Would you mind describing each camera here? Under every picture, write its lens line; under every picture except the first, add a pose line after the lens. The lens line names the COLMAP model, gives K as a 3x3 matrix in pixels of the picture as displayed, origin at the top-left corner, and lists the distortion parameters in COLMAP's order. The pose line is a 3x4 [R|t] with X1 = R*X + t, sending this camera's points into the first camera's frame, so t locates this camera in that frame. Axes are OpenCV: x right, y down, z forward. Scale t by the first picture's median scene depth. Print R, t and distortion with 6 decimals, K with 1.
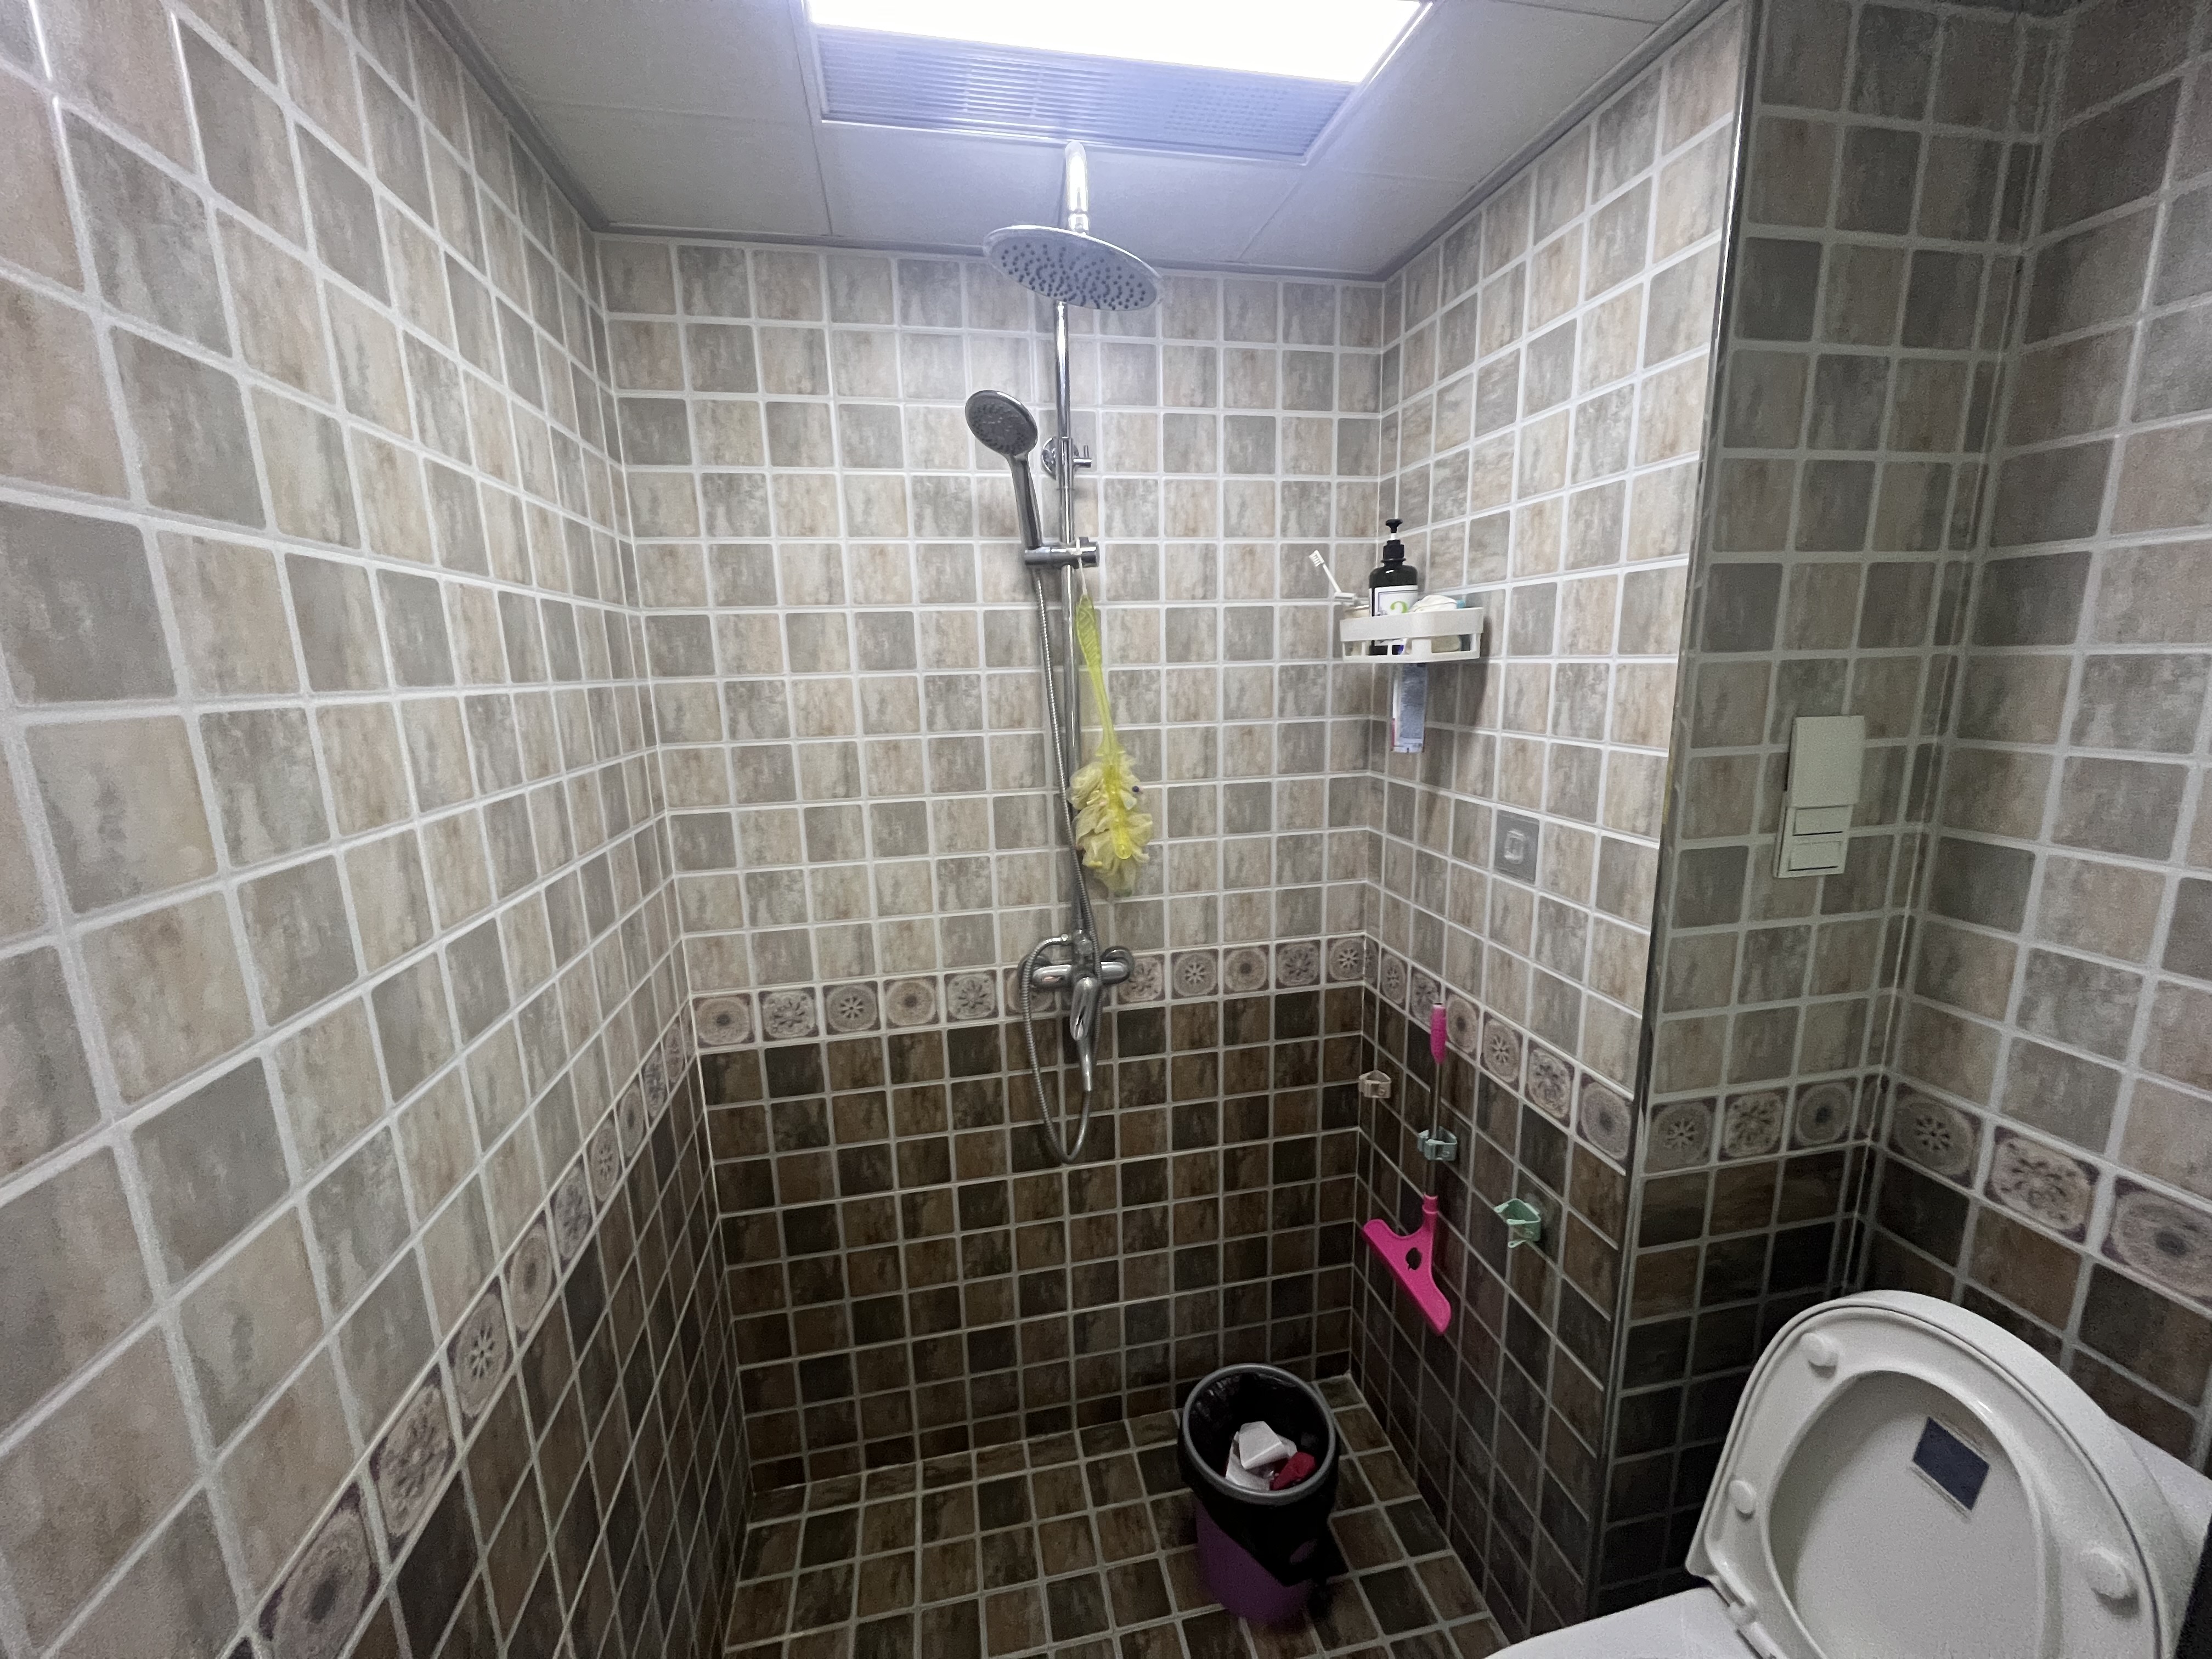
lens RADIAL K [[885.5, 0, 1105.2], [0, 885.5, 833.9], [0, 0, 1]] dist [-0.003213, 0.000068]
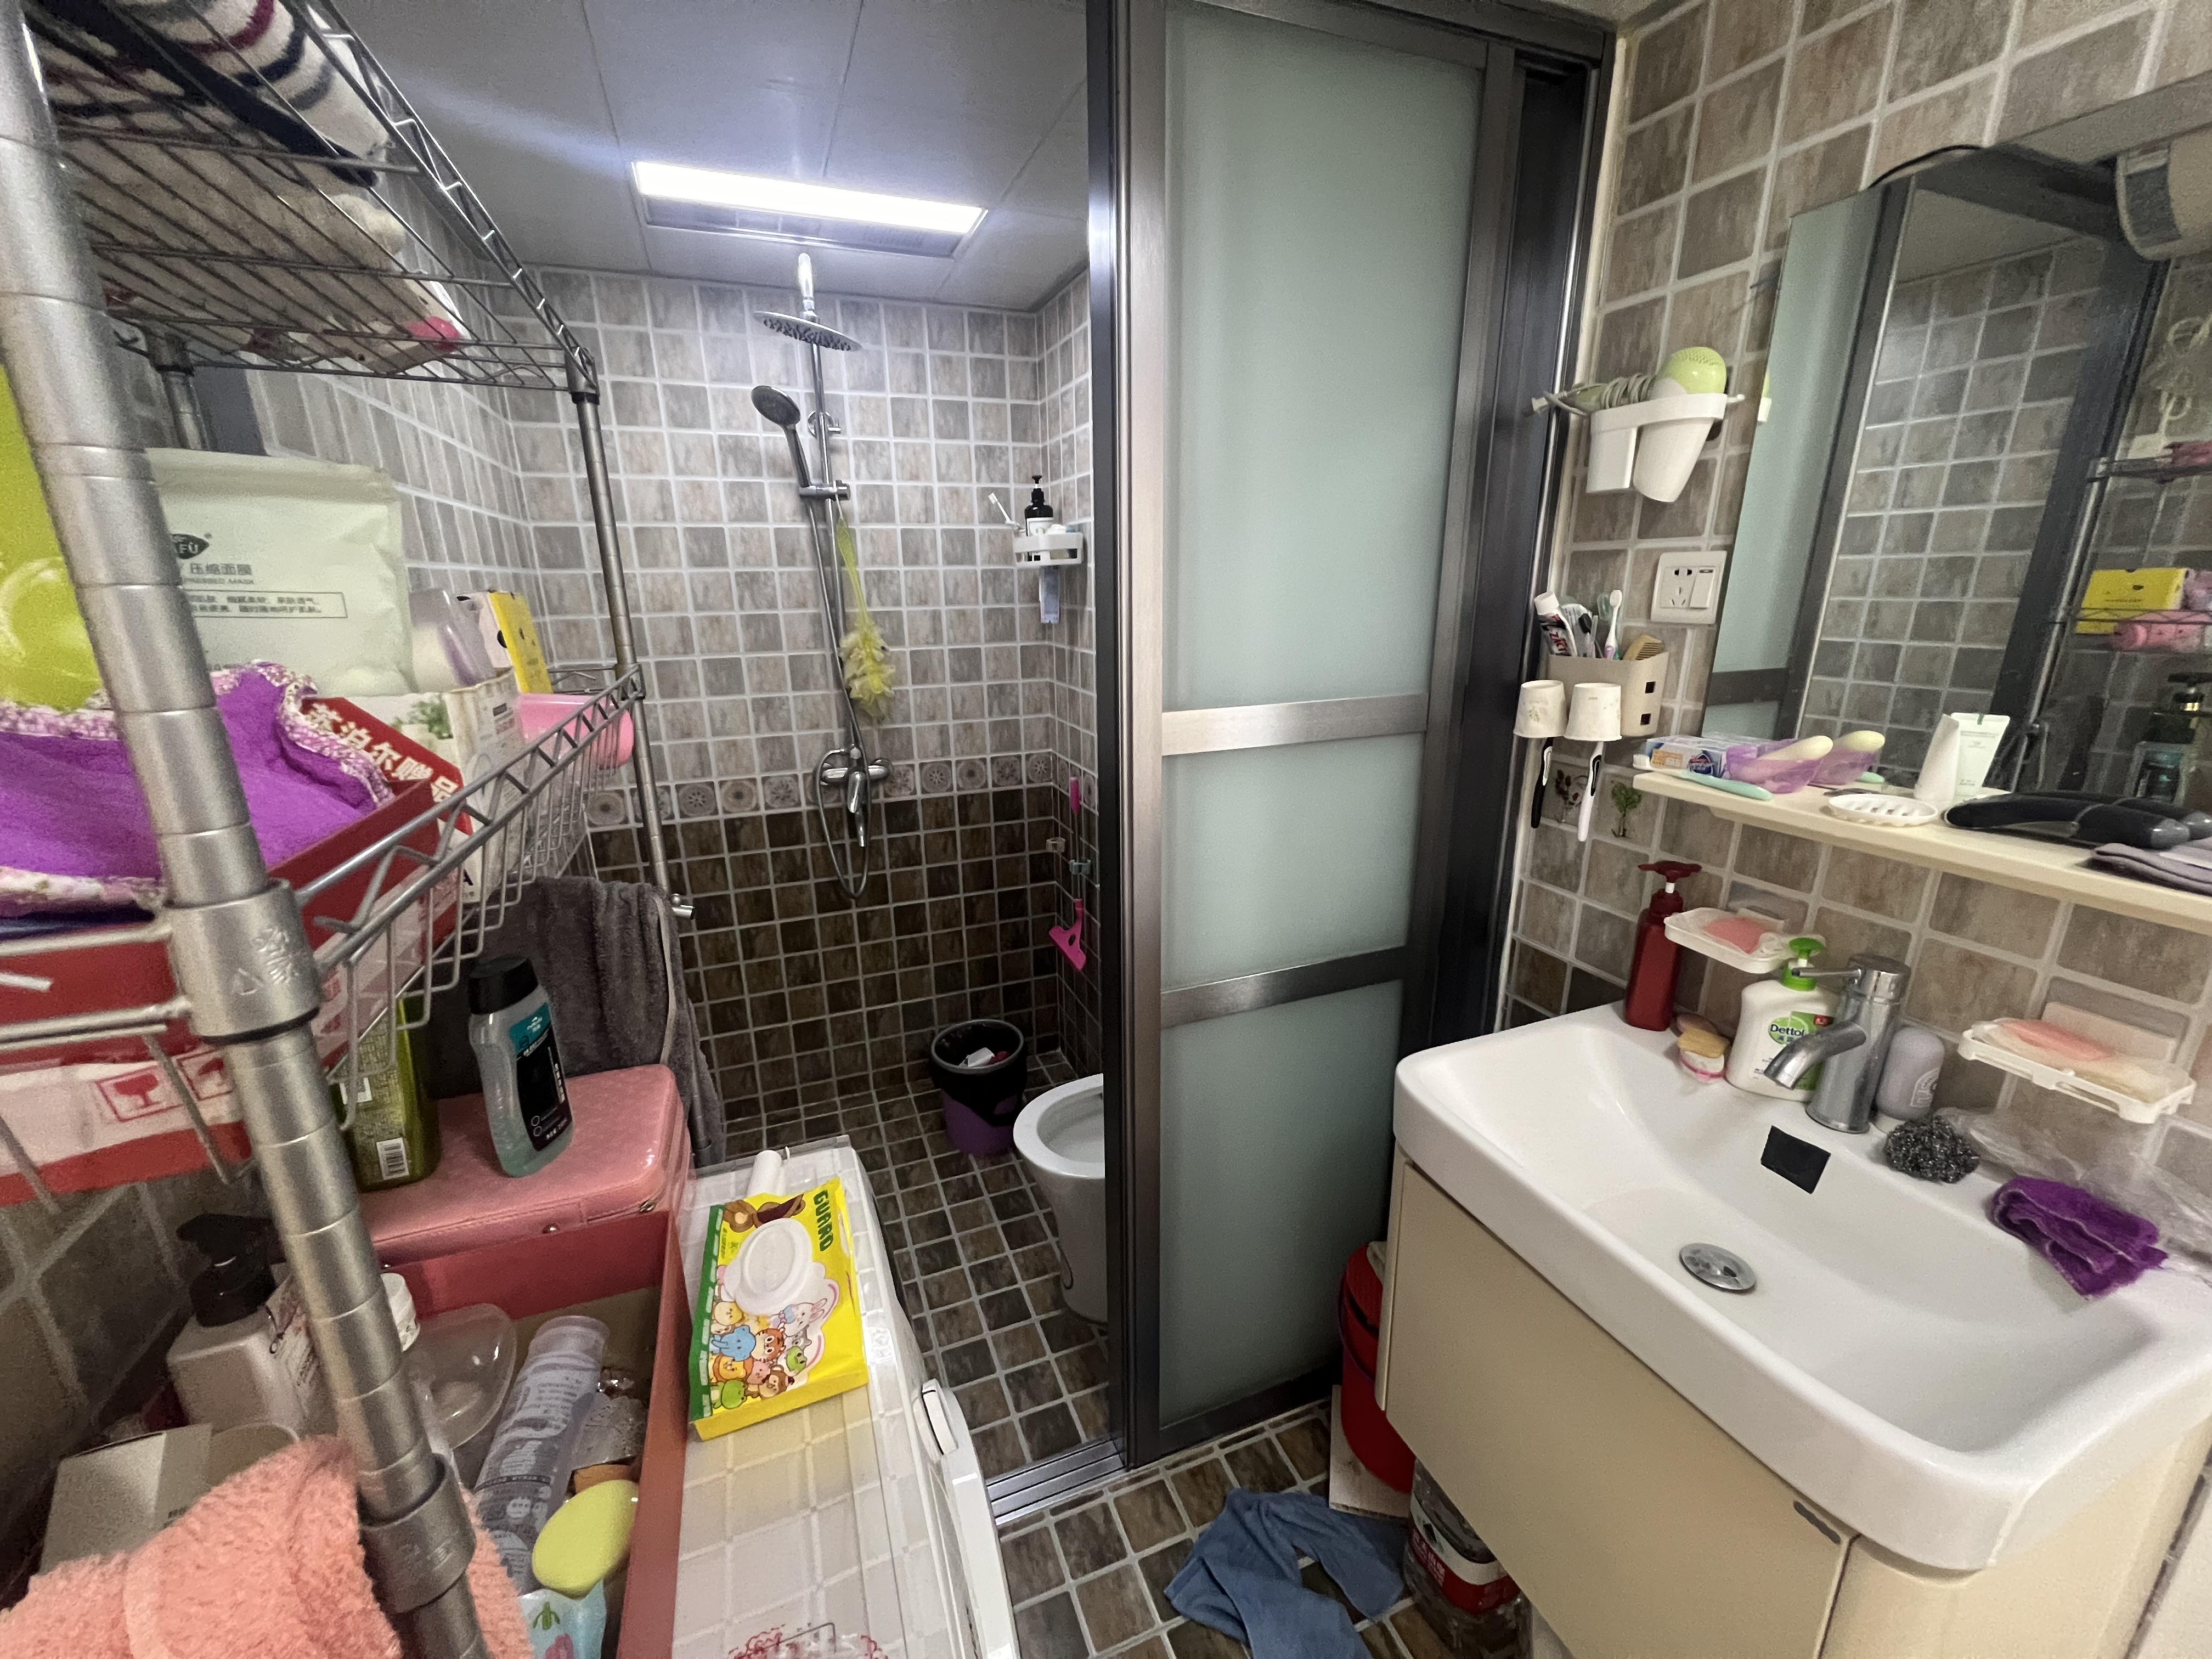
lens RADIAL K [[885.5, 0, 1108.7], [0, 885.5, 838.7], [0, 0, 1]] dist [-0.003213, 0.000068]
pose [[0.984590, -0.037292, 0.170859, 0.142071], [0.021852, 0.995577, 0.091374, 0.144137], [-0.173510, -0.086232, 0.981049, -0.599562]]
